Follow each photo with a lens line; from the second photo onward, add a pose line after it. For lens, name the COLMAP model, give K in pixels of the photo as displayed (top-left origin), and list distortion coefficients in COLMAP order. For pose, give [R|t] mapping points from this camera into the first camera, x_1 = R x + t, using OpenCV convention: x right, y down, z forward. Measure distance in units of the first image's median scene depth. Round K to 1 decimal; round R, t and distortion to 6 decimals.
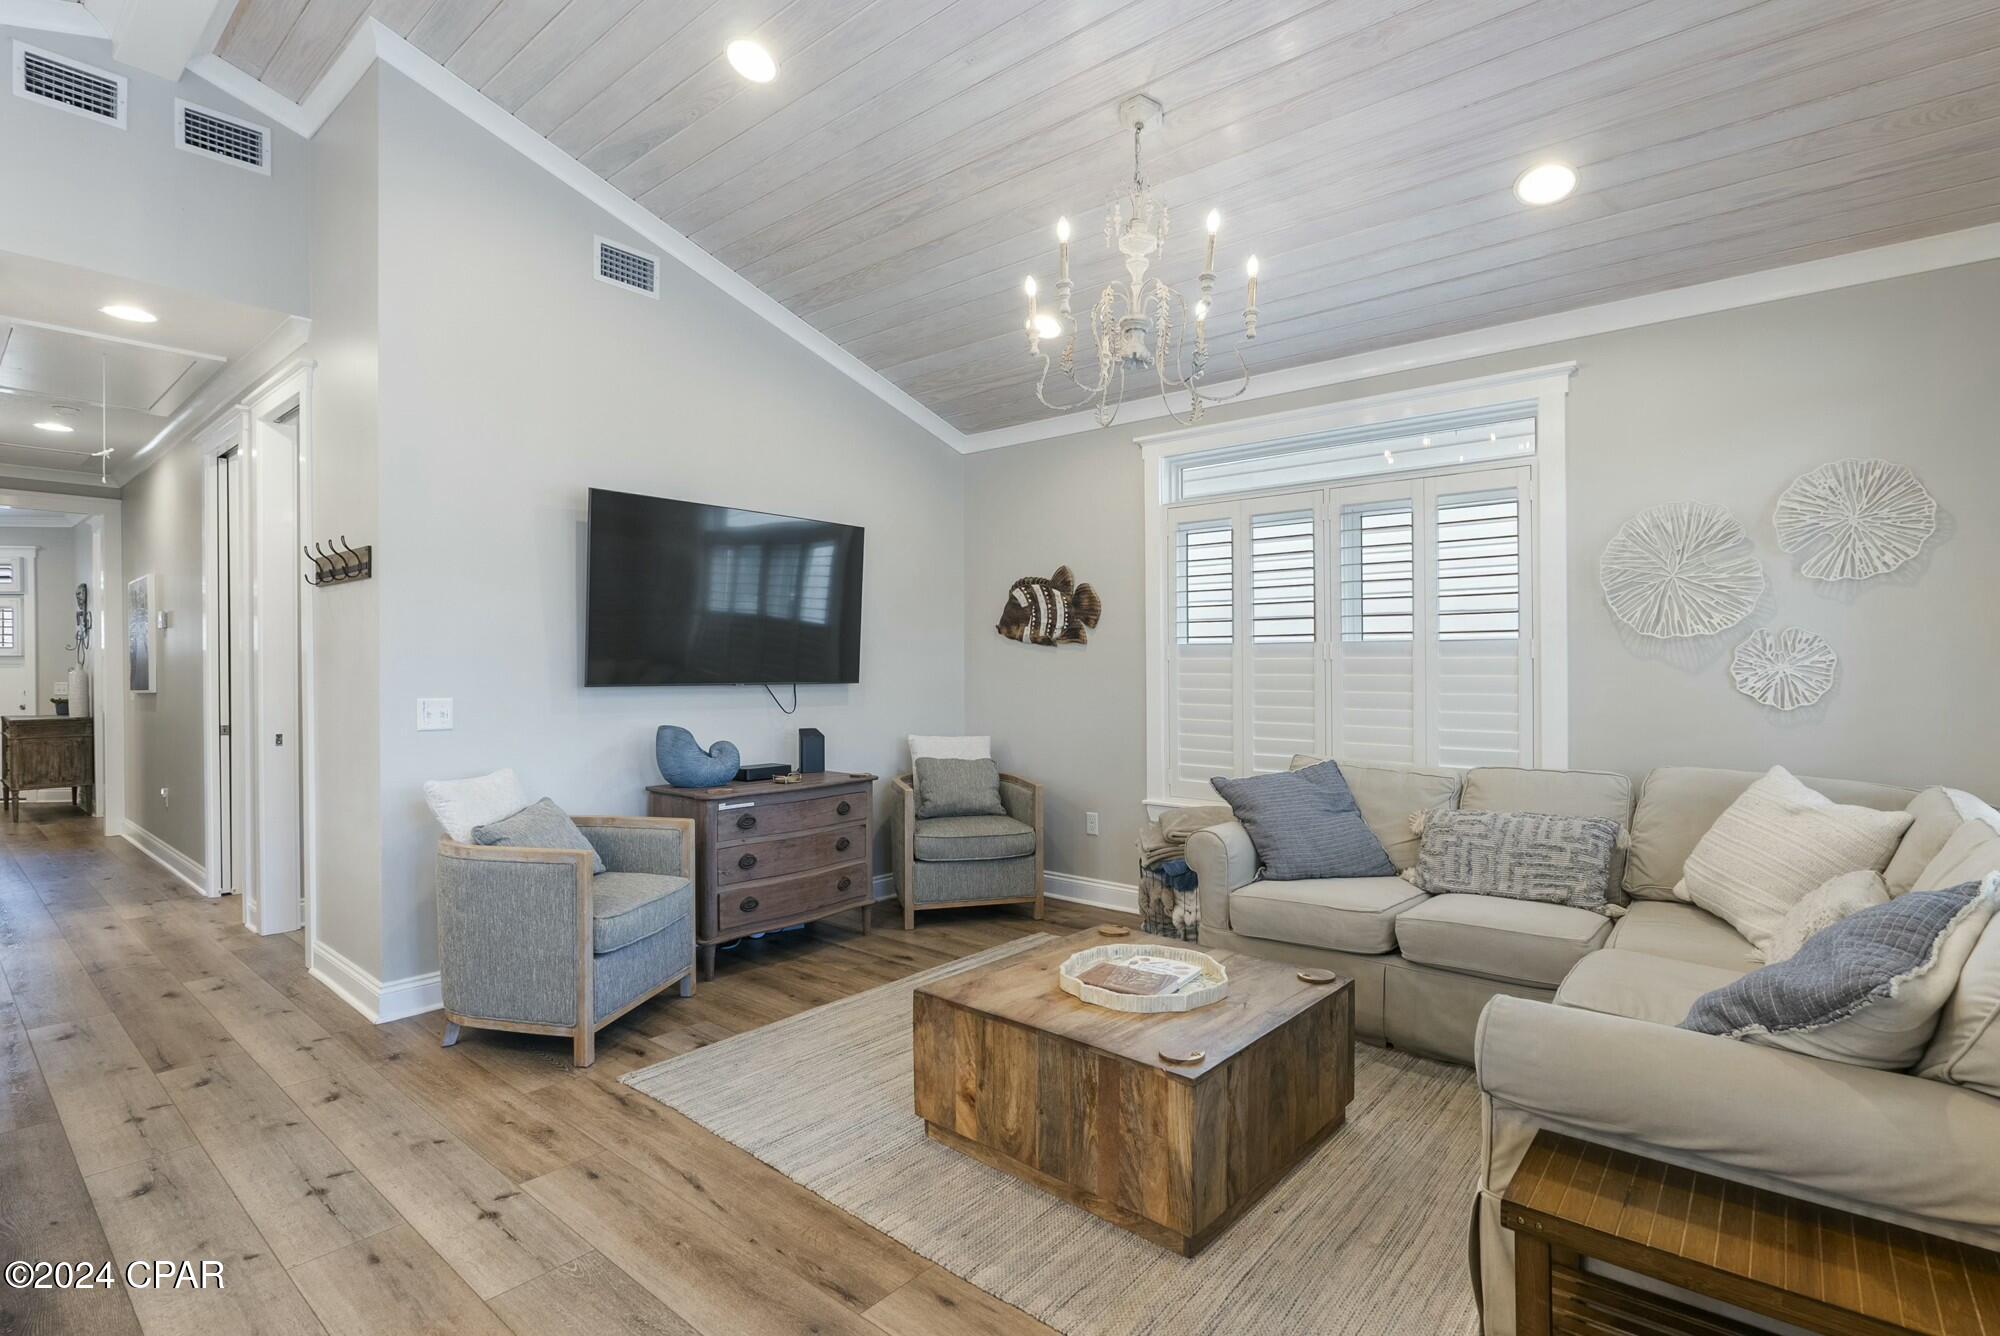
lens RADIAL K [[943.9, 0, 1031.1], [0, 943.9, 679.5], [0, 0, 1]] dist [-0.006030, 0.000183]
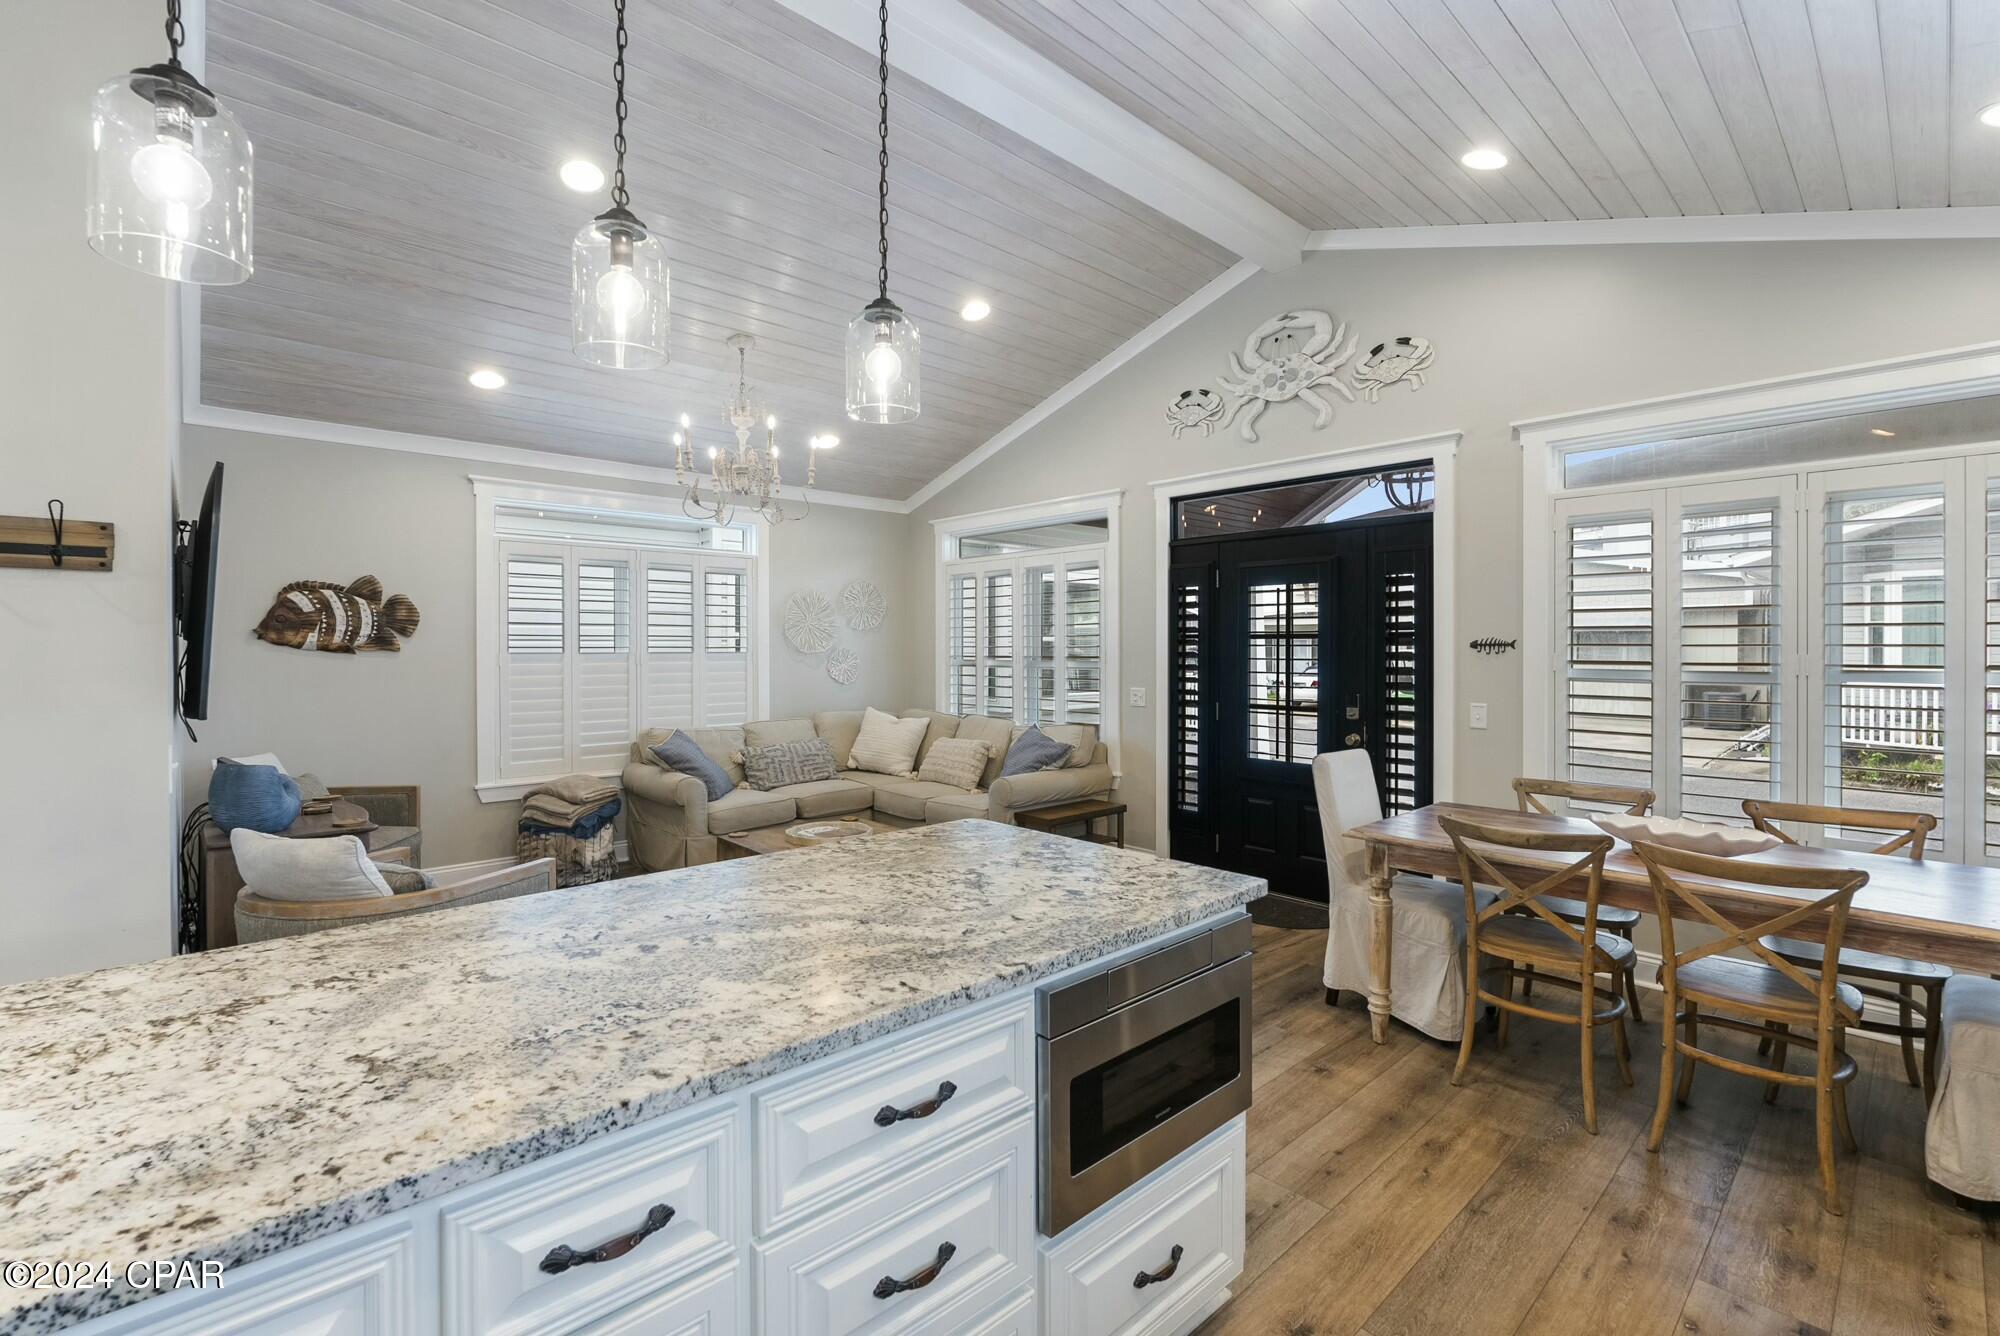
lens RADIAL K [[868.0, 0, 1000.7], [0, 868.0, 658.6], [0, 0, 1]] dist [-0.007964, 0.000477]
pose [[0.136779, -0.011464, 0.990535, -0.855642], [0.015156, 0.999840, 0.009479, -0.031036], [-0.990486, 0.013716, 0.136931, 0.215643]]
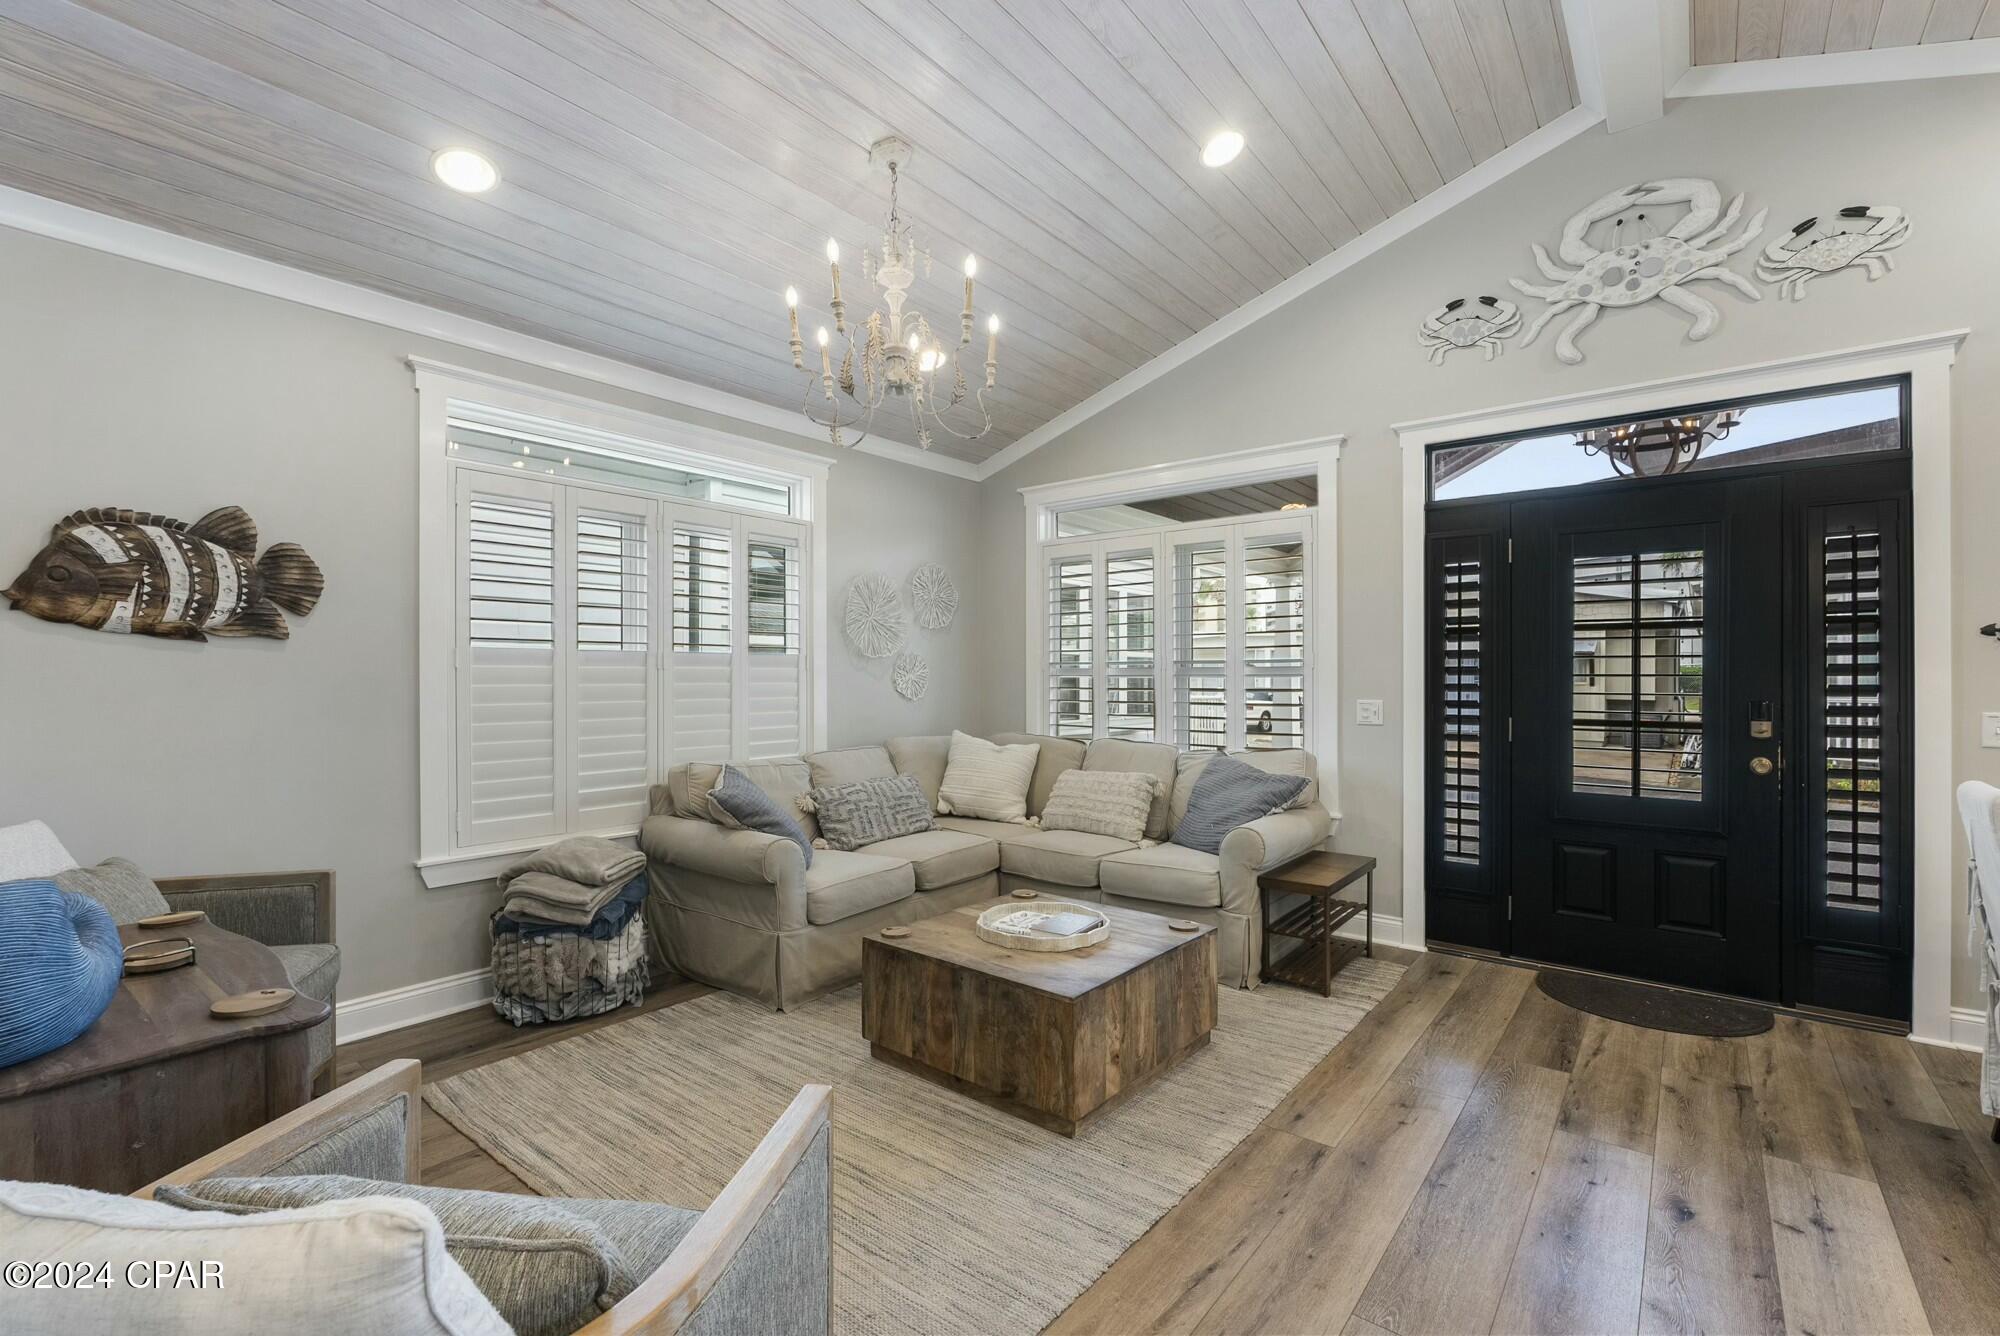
lens RADIAL K [[868.0, 0, 1008.4], [0, 868.0, 680.6], [0, 0, 1]] dist [-0.007964, 0.000477]
pose [[-0.008337, -0.005389, 0.999951, -0.546651], [0.014747, 0.999876, 0.005512, -0.007806], [-0.999857, 0.014792, -0.008257, 0.562090]]
